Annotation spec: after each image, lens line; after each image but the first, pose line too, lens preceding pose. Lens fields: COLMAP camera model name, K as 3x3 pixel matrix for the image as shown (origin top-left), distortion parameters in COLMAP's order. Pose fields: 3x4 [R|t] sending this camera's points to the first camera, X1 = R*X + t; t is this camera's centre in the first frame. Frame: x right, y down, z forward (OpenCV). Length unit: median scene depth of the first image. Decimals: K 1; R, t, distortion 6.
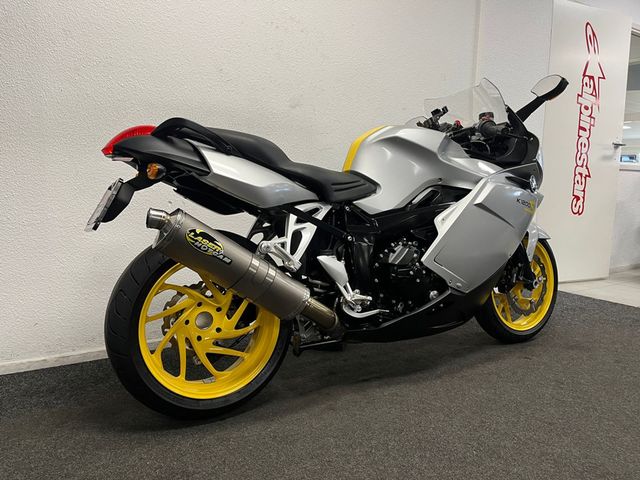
lens RADIAL K [[485.4, 0, 315.9], [0, 485.4, 241.8], [0, 0, 1]] dist [0.055620, -0.005637]
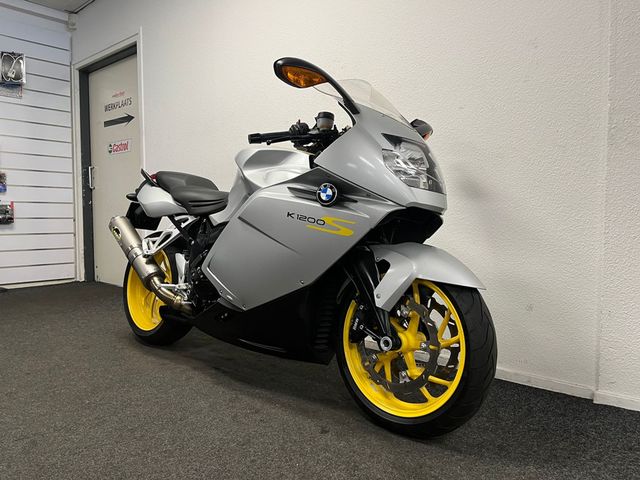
lens RADIAL K [[485.4, 0, 315.9], [0, 485.4, 241.8], [0, 0, 1]] dist [0.055620, -0.005637]
pose [[0.278965, 0.038087, -0.959546, 1.430247], [-0.127445, 0.991843, 0.002317, -0.055500], [0.951807, 0.121643, 0.281543, 0.964529]]
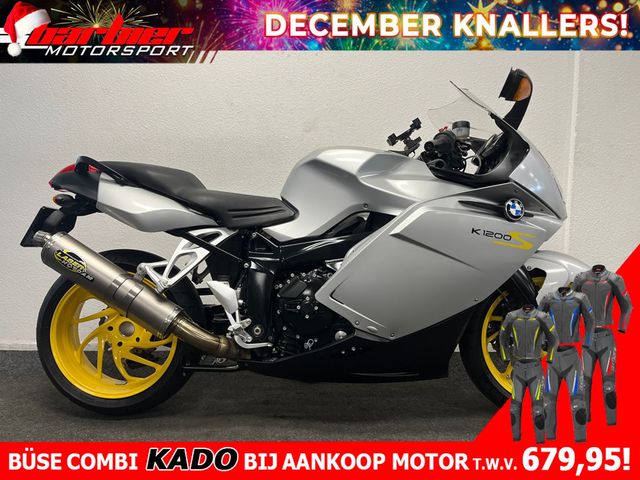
lens RADIAL K [[485.4, 0, 315.9], [0, 485.4, 241.8], [0, 0, 1]] dist [0.055620, -0.005637]
pose [[0.847236, 0.039294, -0.529761, 0.721580], [-0.056460, 0.998273, -0.016251, -0.047781], [0.528207, 0.043678, 0.847991, 0.243186]]
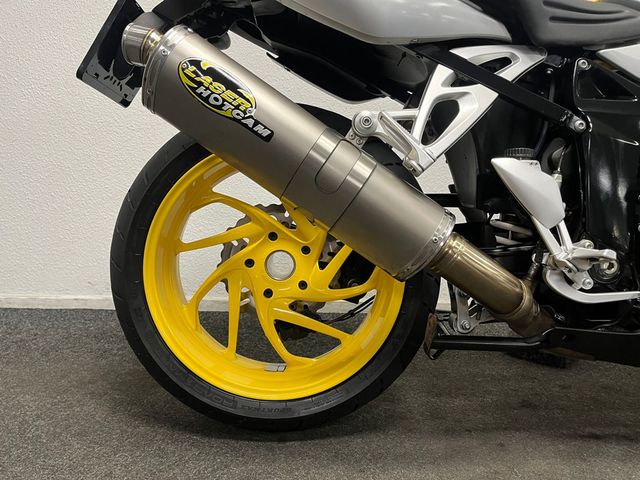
lens RADIAL K [[491.6, 0, 327.4], [0, 491.6, 245.7], [0, 0, 1]] dist [0.111088, -0.156349]
pose [[0.875076, 0.089794, -0.475583, 0.098171], [-0.075057, 0.995928, 0.049935, 0.100420], [0.478131, -0.008001, 0.878252, 0.488288]]
